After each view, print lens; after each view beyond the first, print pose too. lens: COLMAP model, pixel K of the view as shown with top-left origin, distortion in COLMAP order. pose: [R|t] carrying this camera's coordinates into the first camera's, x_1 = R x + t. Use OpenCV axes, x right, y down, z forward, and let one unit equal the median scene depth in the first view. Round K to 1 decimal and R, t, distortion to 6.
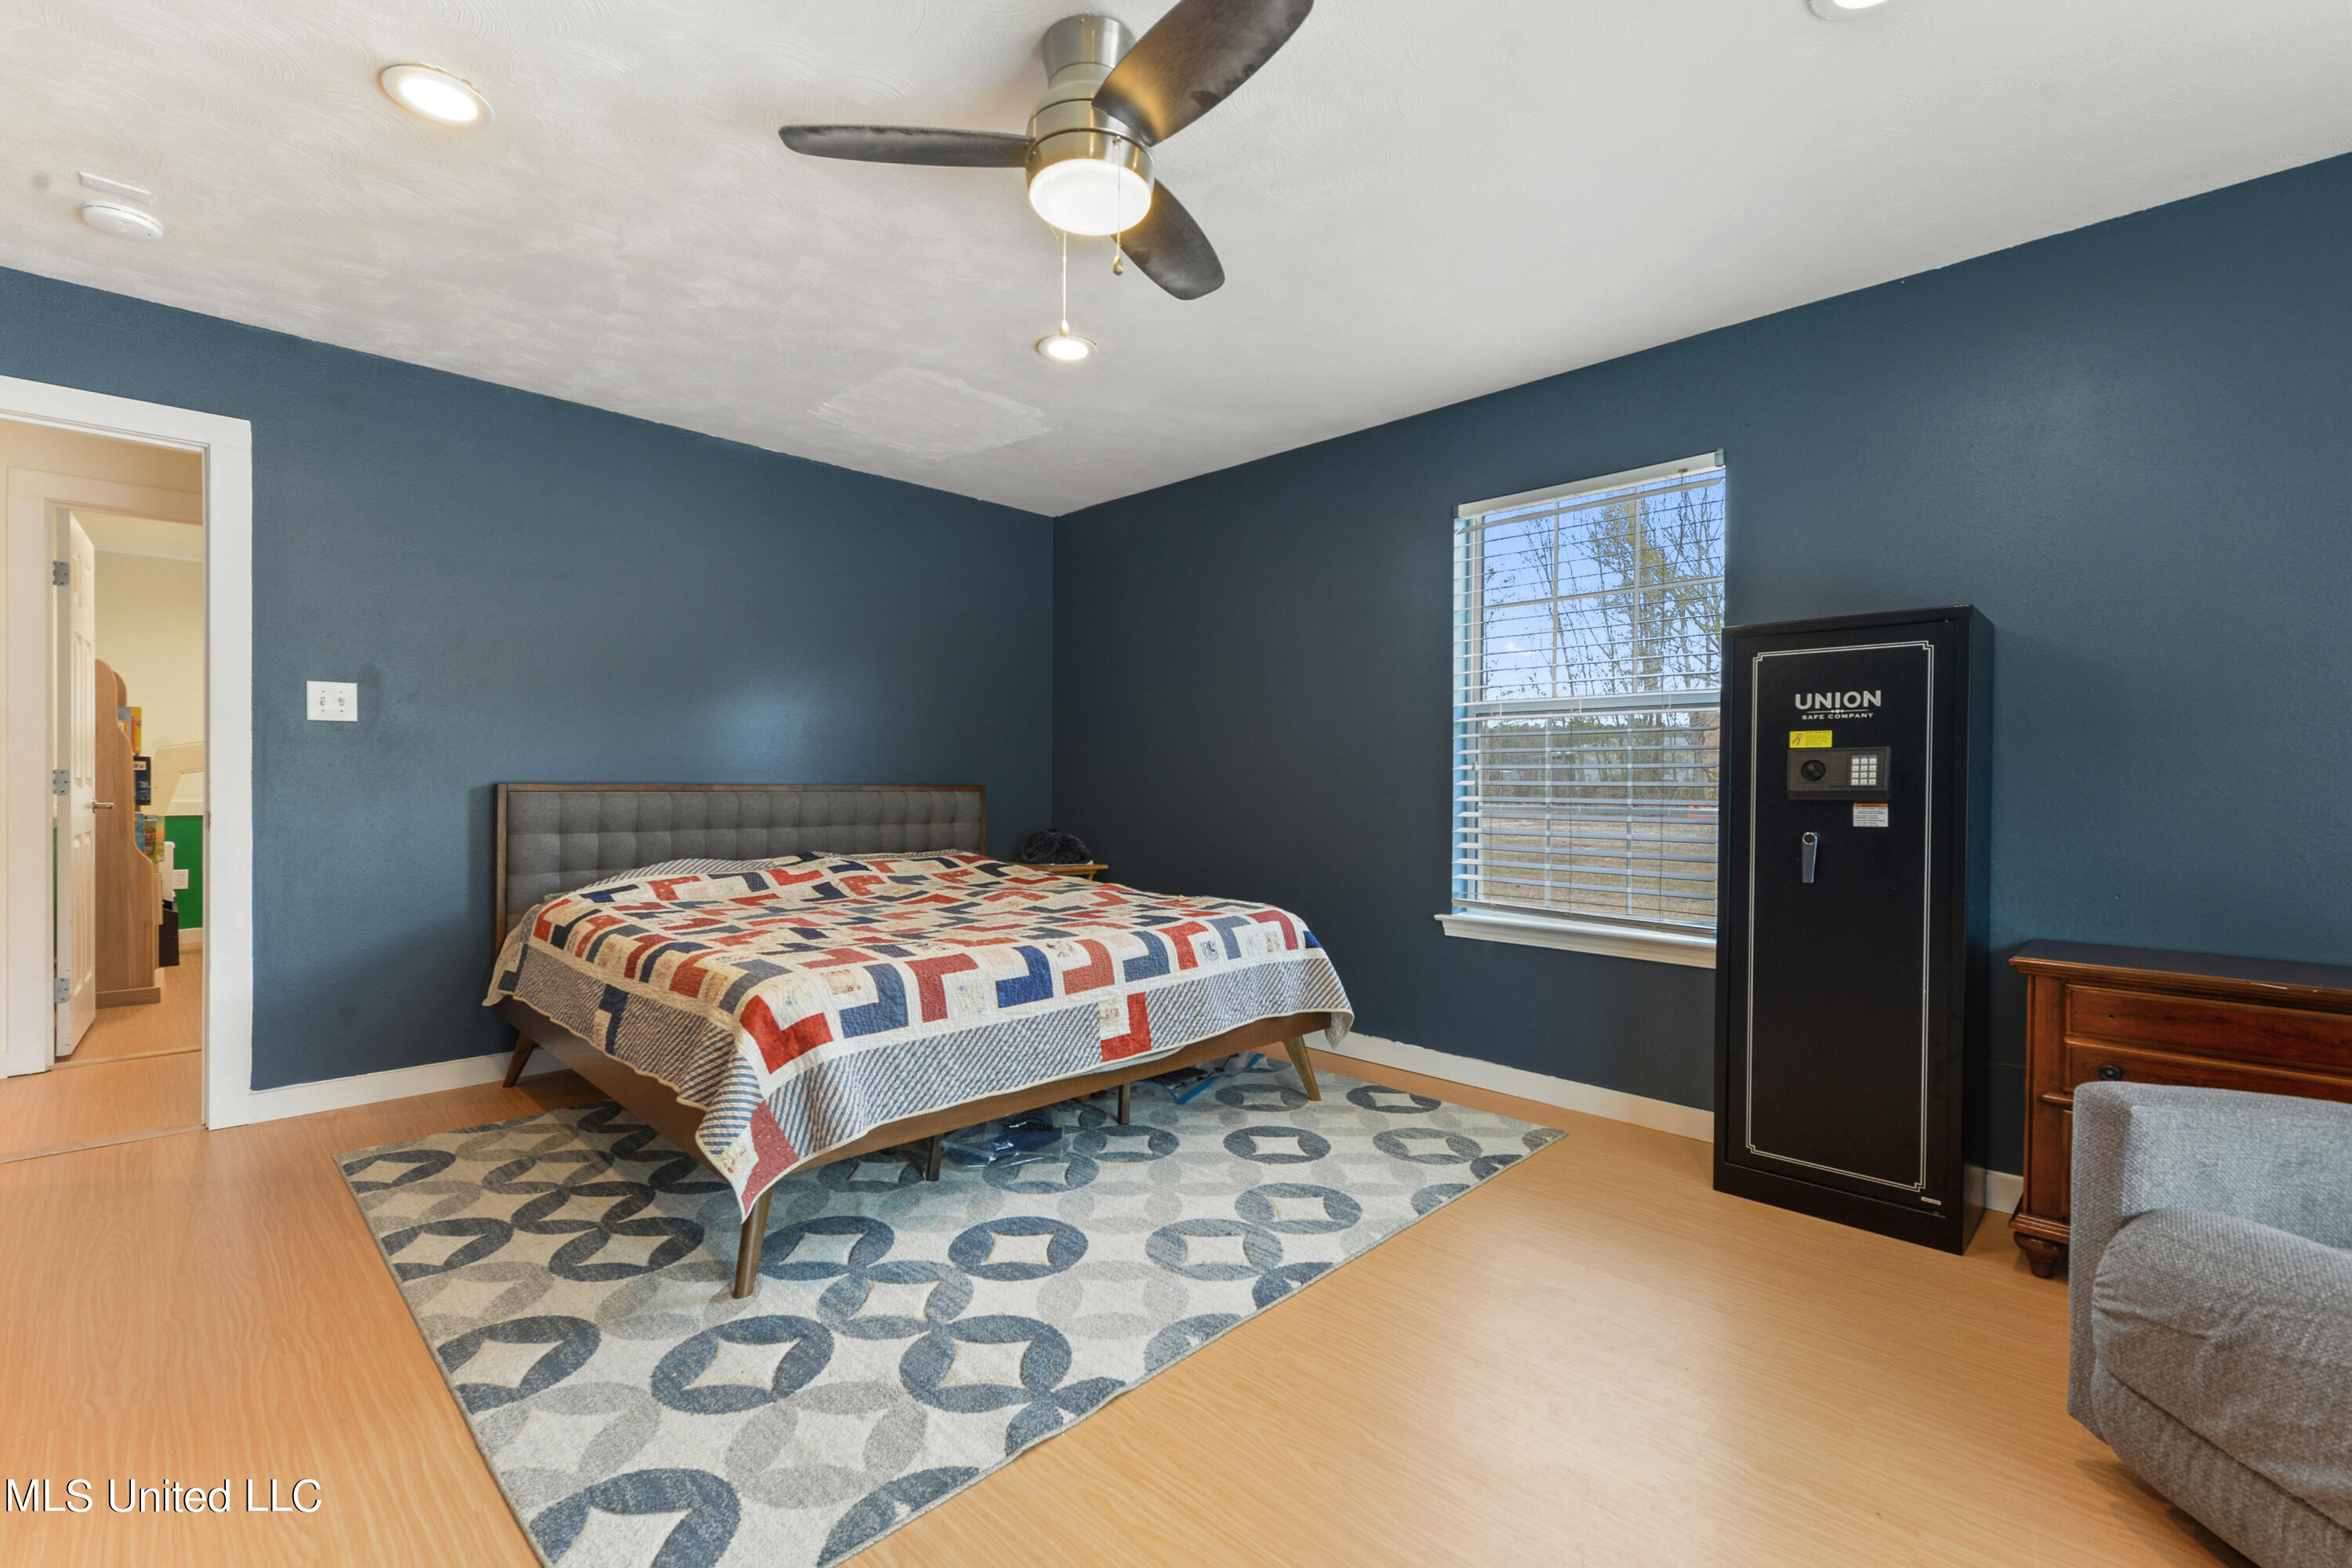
lens RADIAL K [[1023.6, 0, 1176.0], [0, 1023.6, 784.0], [0, 0, 1]] dist [0.002570, -0.000022]
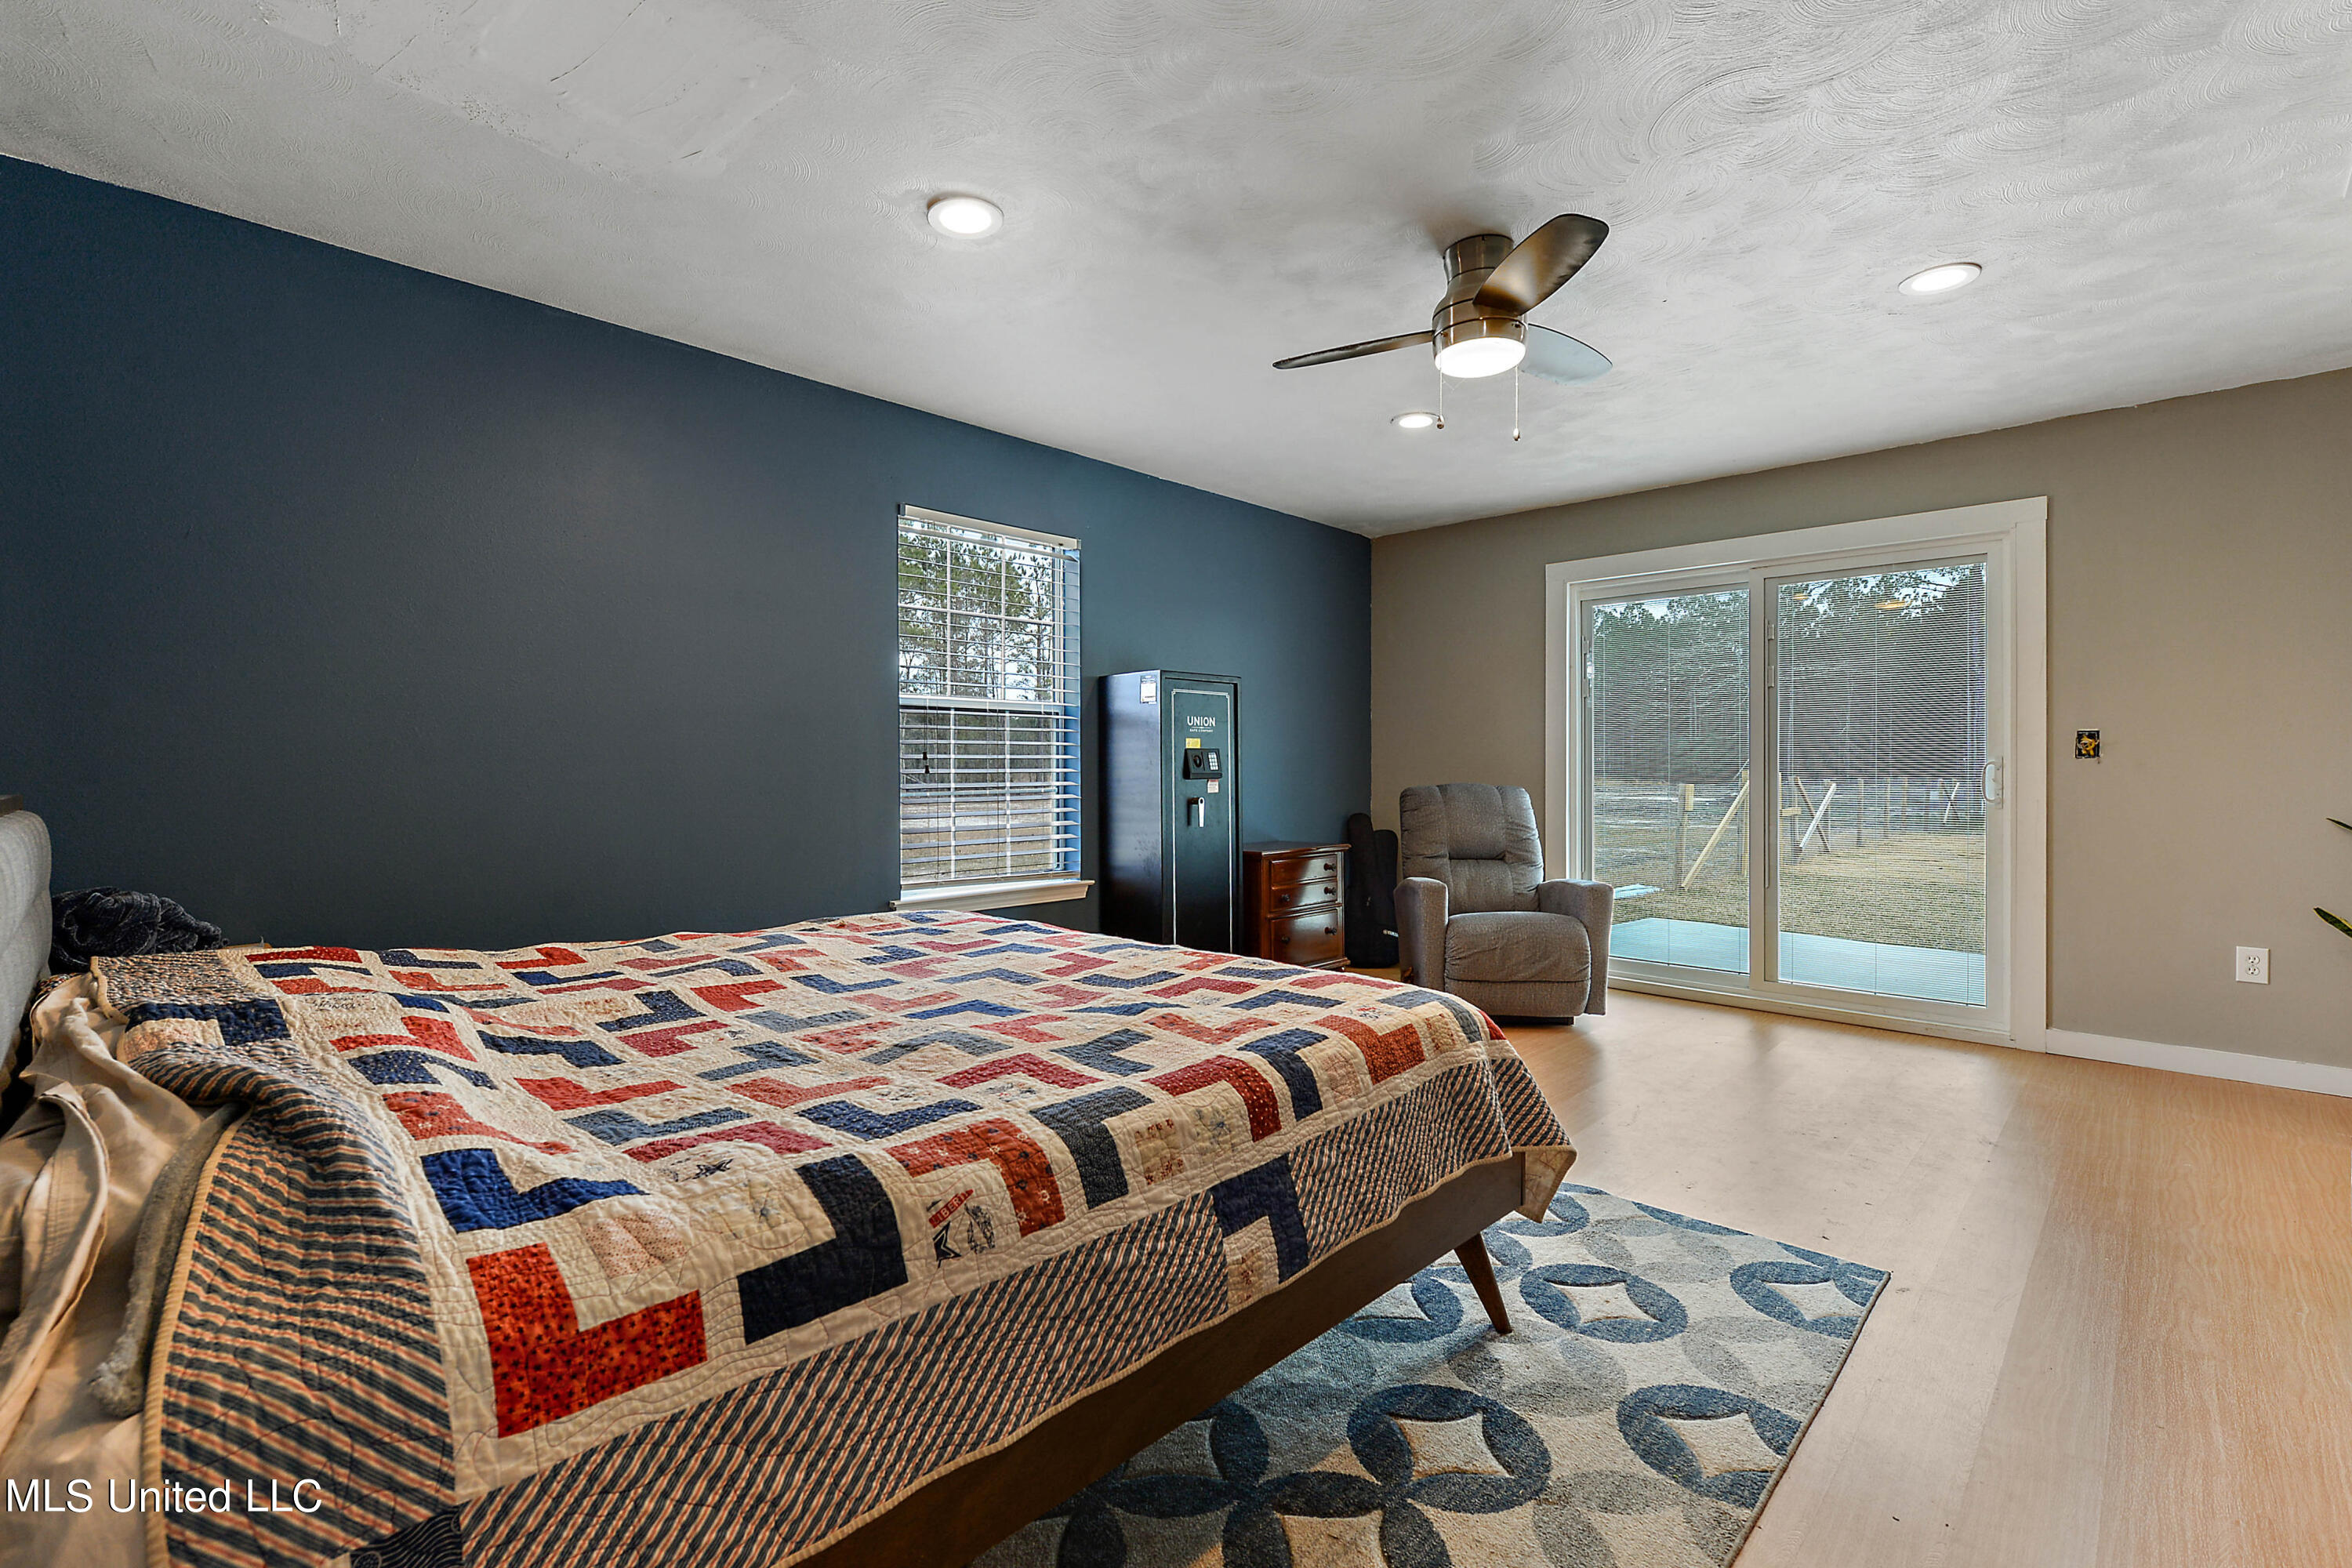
lens RADIAL K [[1023.6, 0, 1176.0], [0, 1023.6, 784.0], [0, 0, 1]] dist [0.002570, -0.000022]
pose [[-0.012648, -0.021264, 0.999694, -1.346534], [0.003032, 0.999768, 0.021304, -0.014758], [-0.999915, 0.003301, -0.012581, 1.314590]]
